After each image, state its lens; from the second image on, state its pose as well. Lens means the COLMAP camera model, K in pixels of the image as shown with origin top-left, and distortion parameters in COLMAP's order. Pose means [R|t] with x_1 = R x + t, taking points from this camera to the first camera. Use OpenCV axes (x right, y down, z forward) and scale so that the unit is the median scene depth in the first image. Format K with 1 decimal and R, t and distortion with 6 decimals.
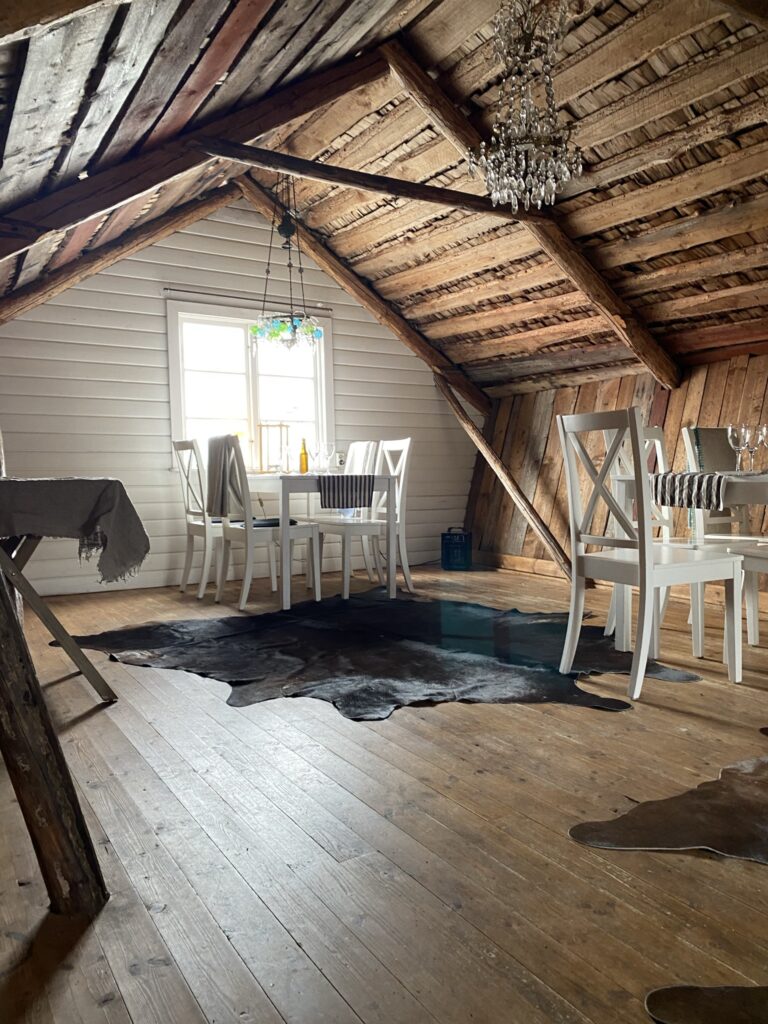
lens RADIAL K [[783.1, 0, 376.8], [0, 783.1, 506.4], [0, 0, 1]] dist [0.028112, -0.020194]
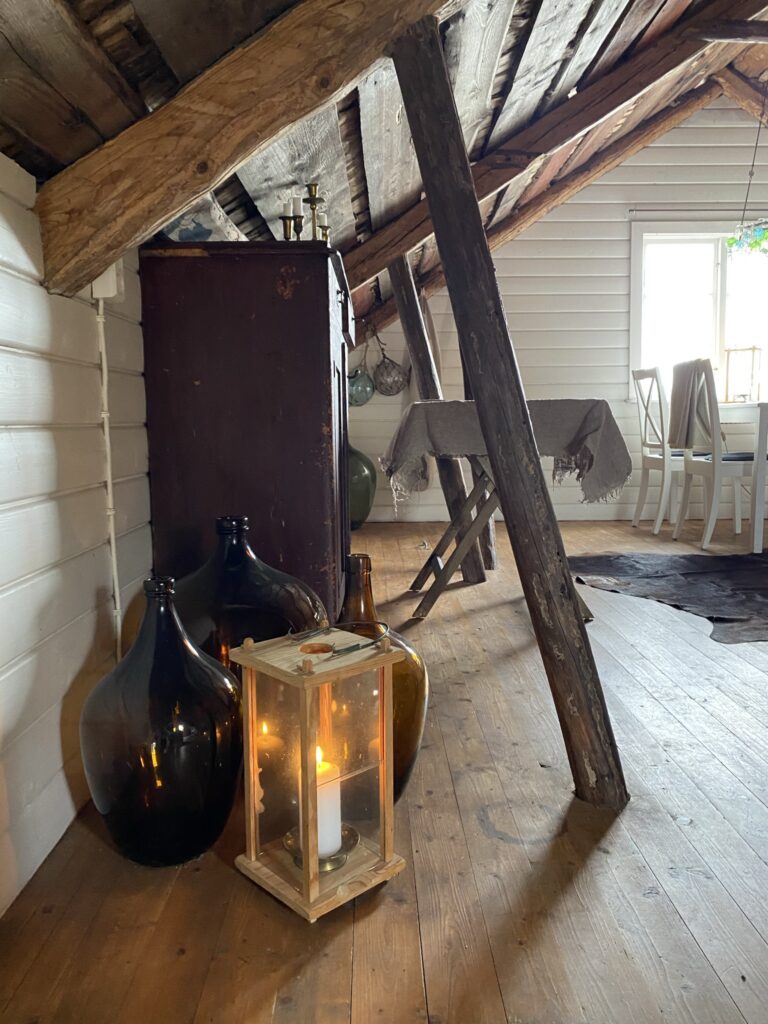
lens RADIAL K [[783.1, 0, 375.9], [0, 783.1, 505.8], [0, 0, 1]] dist [0.028112, -0.020194]
pose [[0.862197, 0.054458, -0.503638, -0.036679], [-0.018315, 0.996906, 0.076441, 0.014872], [0.506243, -0.056683, 0.860526, -0.001289]]
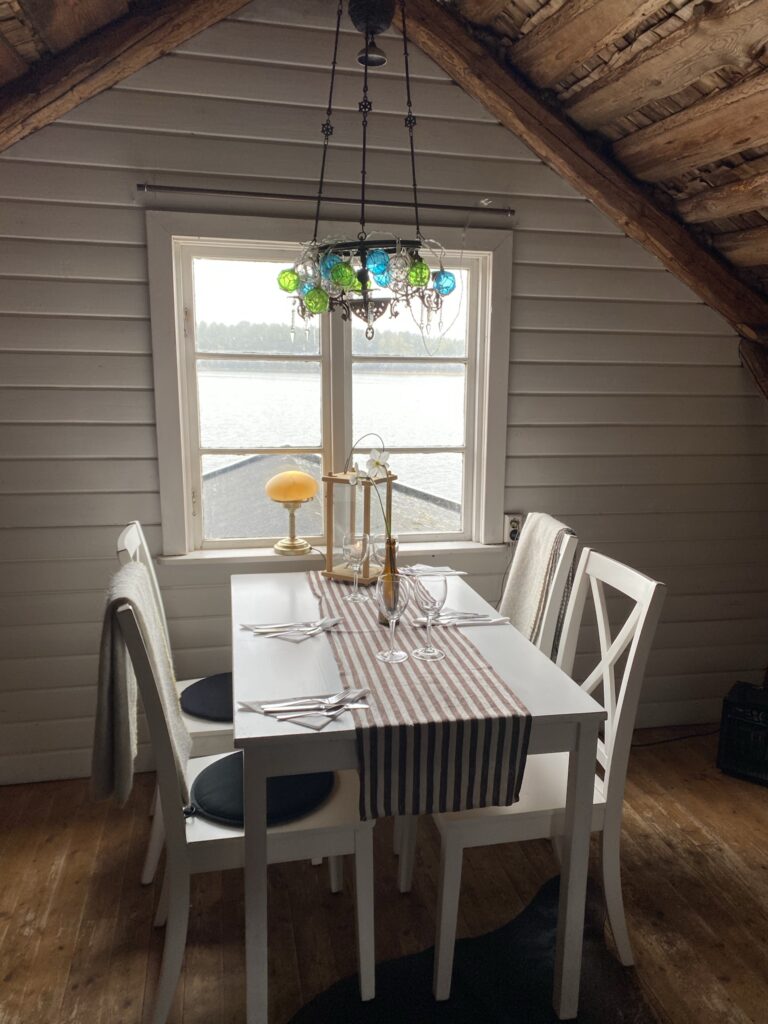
lens RADIAL K [[783.1, 0, 378.2], [0, 783.1, 510.4], [0, 0, 1]] dist [0.028112, -0.020194]
pose [[0.945445, 0.080589, -0.315656, 0.032468], [-0.035603, 0.988677, 0.145776, -0.168993], [0.323830, -0.126585, 0.937609, 0.618144]]
